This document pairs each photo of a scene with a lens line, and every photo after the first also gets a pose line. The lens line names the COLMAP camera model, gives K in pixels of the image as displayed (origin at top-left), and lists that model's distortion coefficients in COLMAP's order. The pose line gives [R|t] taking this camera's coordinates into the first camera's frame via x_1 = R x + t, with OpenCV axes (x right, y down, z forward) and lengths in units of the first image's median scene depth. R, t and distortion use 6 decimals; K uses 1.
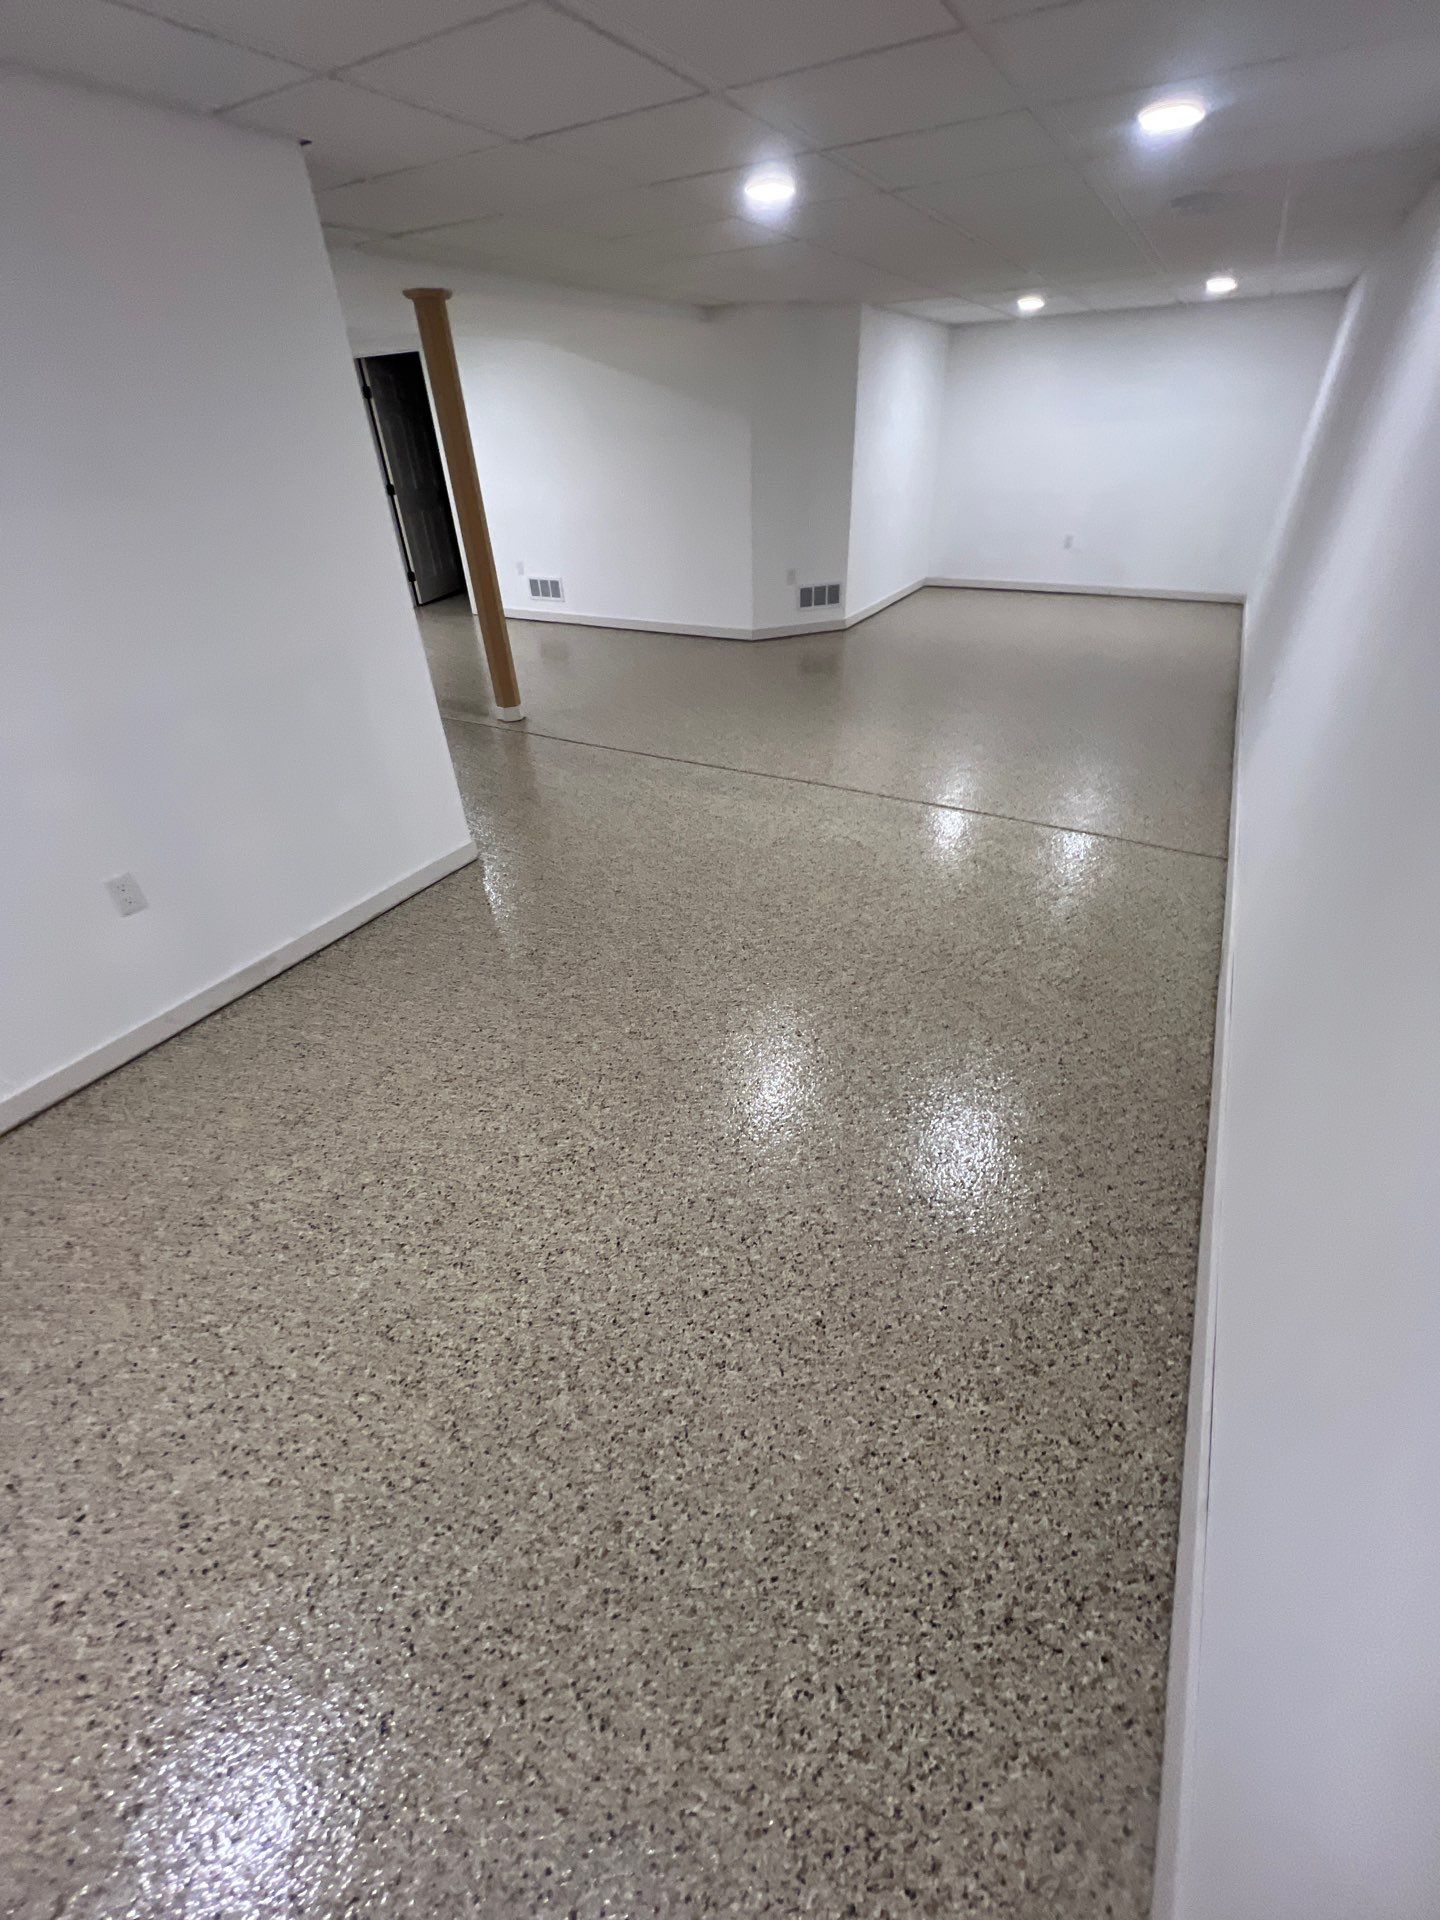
lens RADIAL K [[759.2, 0, 718.8], [0, 759.2, 954.5], [0, 0, 1]] dist [-0.002846, 0.000298]
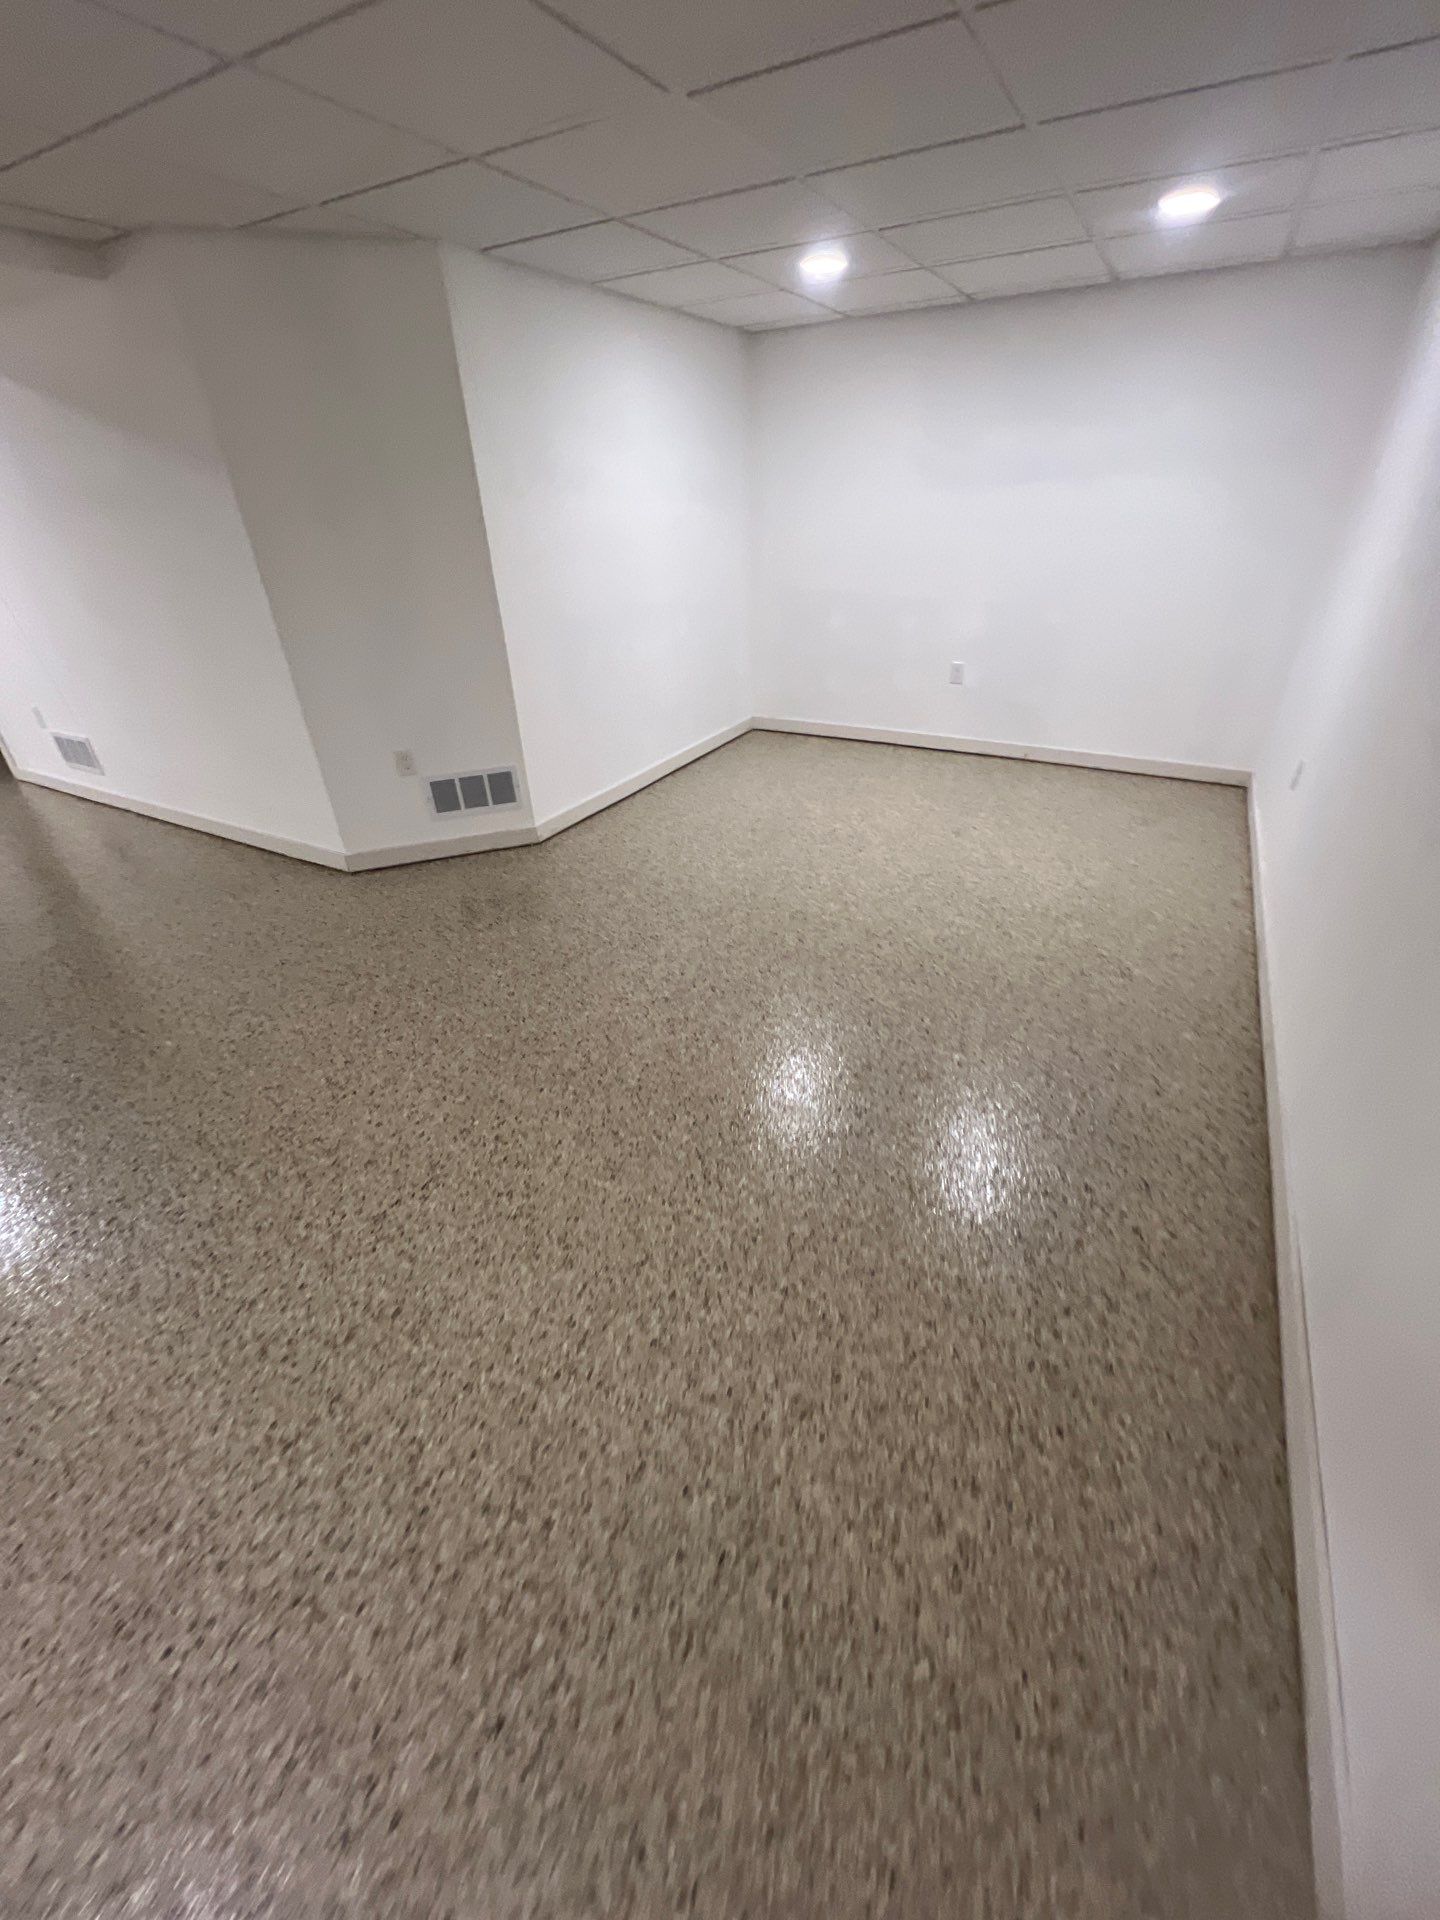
lens RADIAL K [[759.2, 0, 724.2], [0, 759.2, 953.3], [0, 0, 1]] dist [-0.002846, 0.000298]
pose [[0.999910, -0.001001, 0.013402, 0.309758], [0.001865, 0.997906, -0.064651, -0.327746], [-0.013309, 0.064670, 0.997818, 0.472100]]
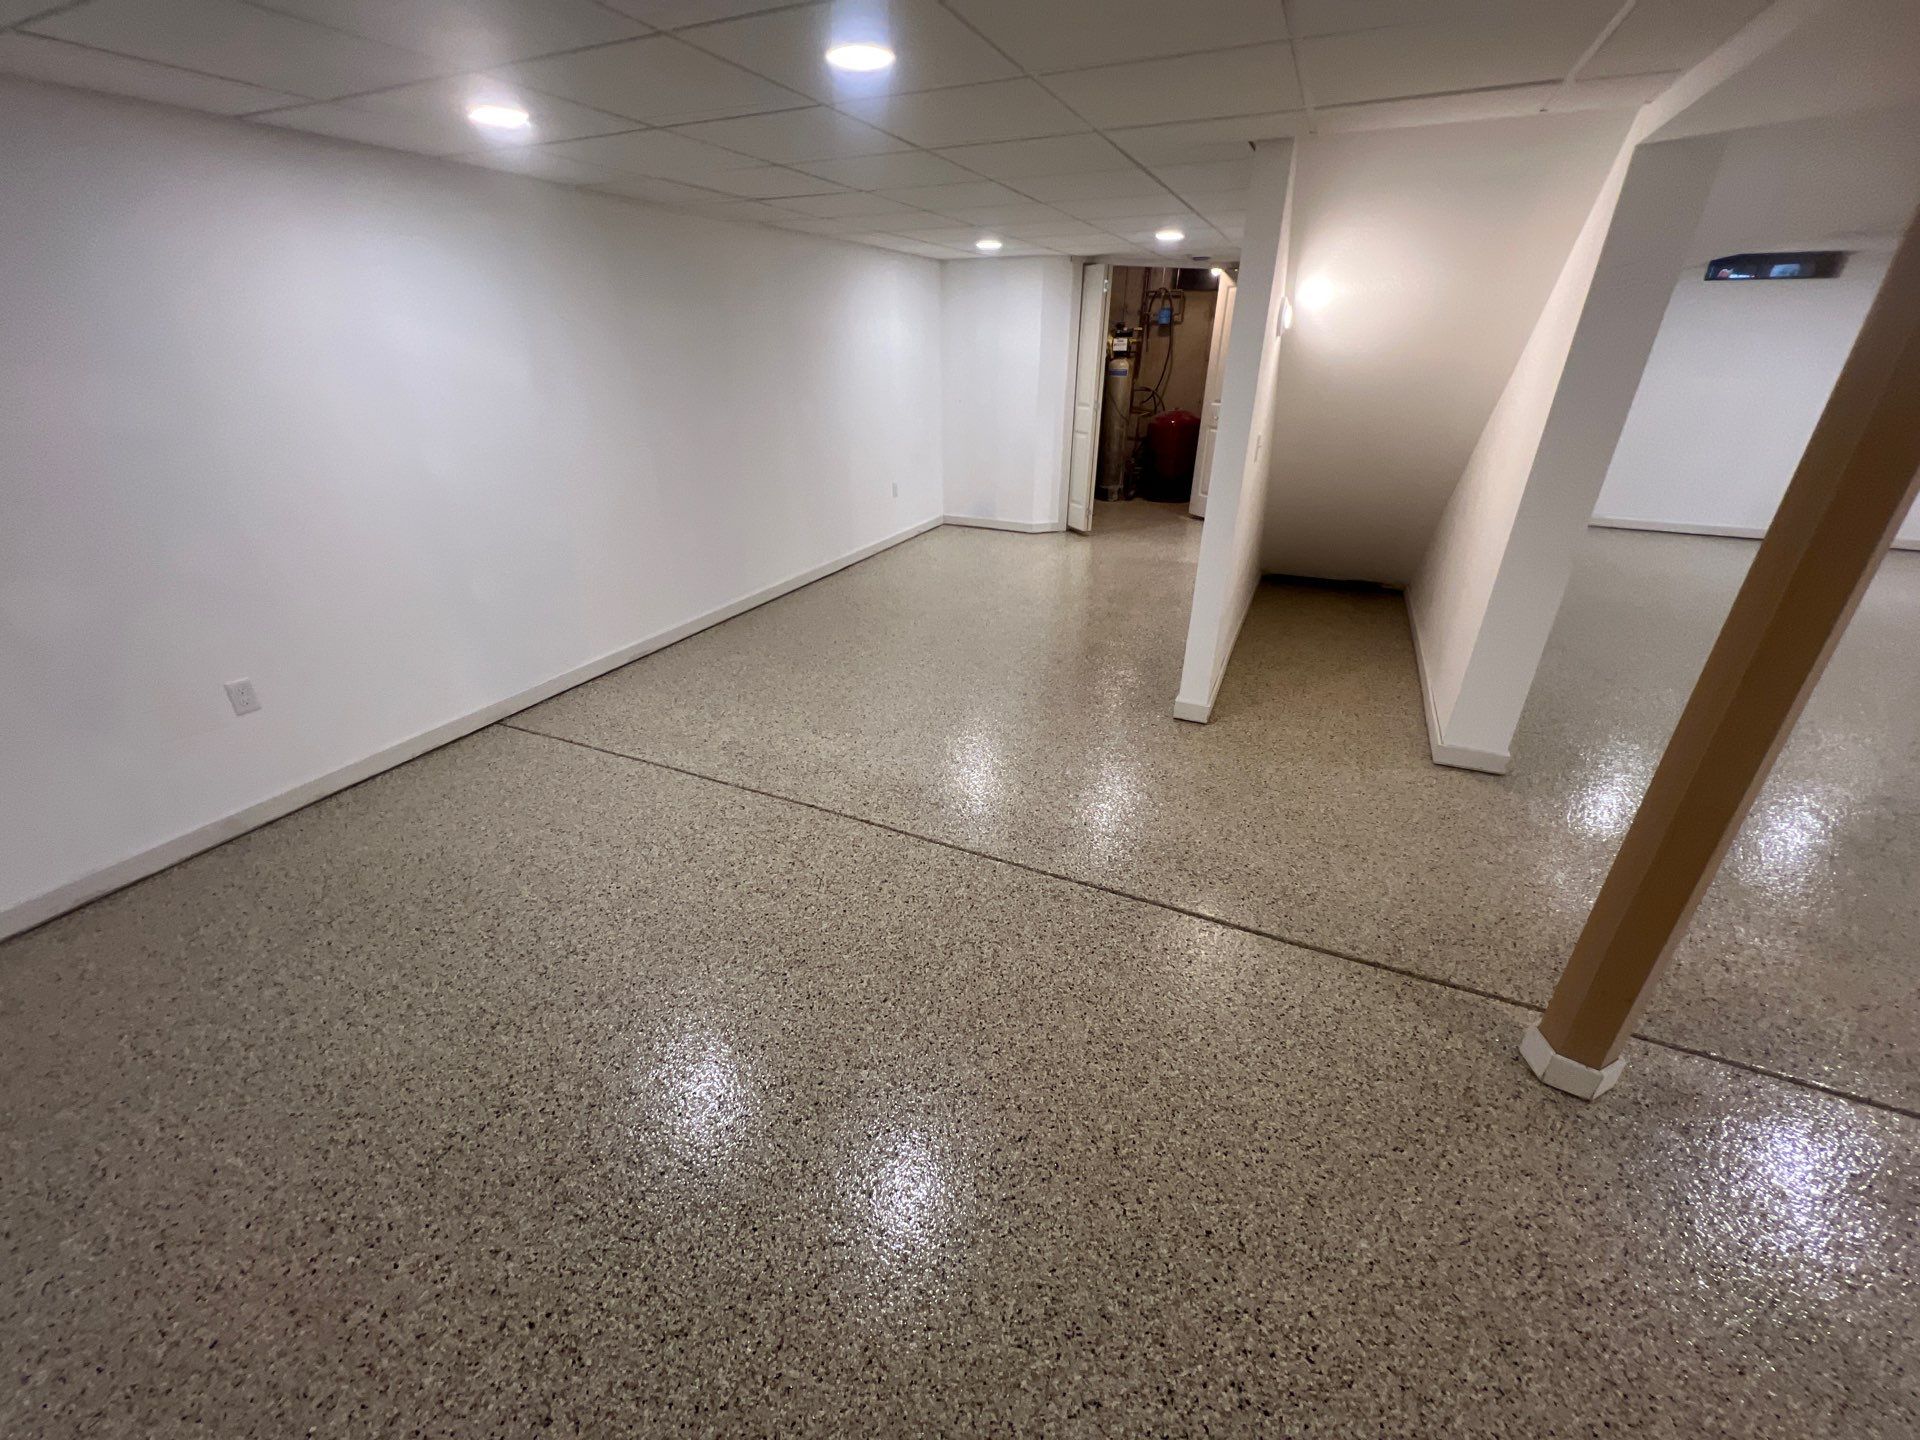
lens RADIAL K [[759.2, 0, 957.1], [0, 759.2, 714.5], [0, 0, 1]] dist [-0.002846, 0.000298]
pose [[-0.995852, 0.067007, -0.061554, 0.027795], [-0.021422, 0.484820, 0.874352, -0.561067], [0.088430, 0.872043, -0.481373, 0.785565]]
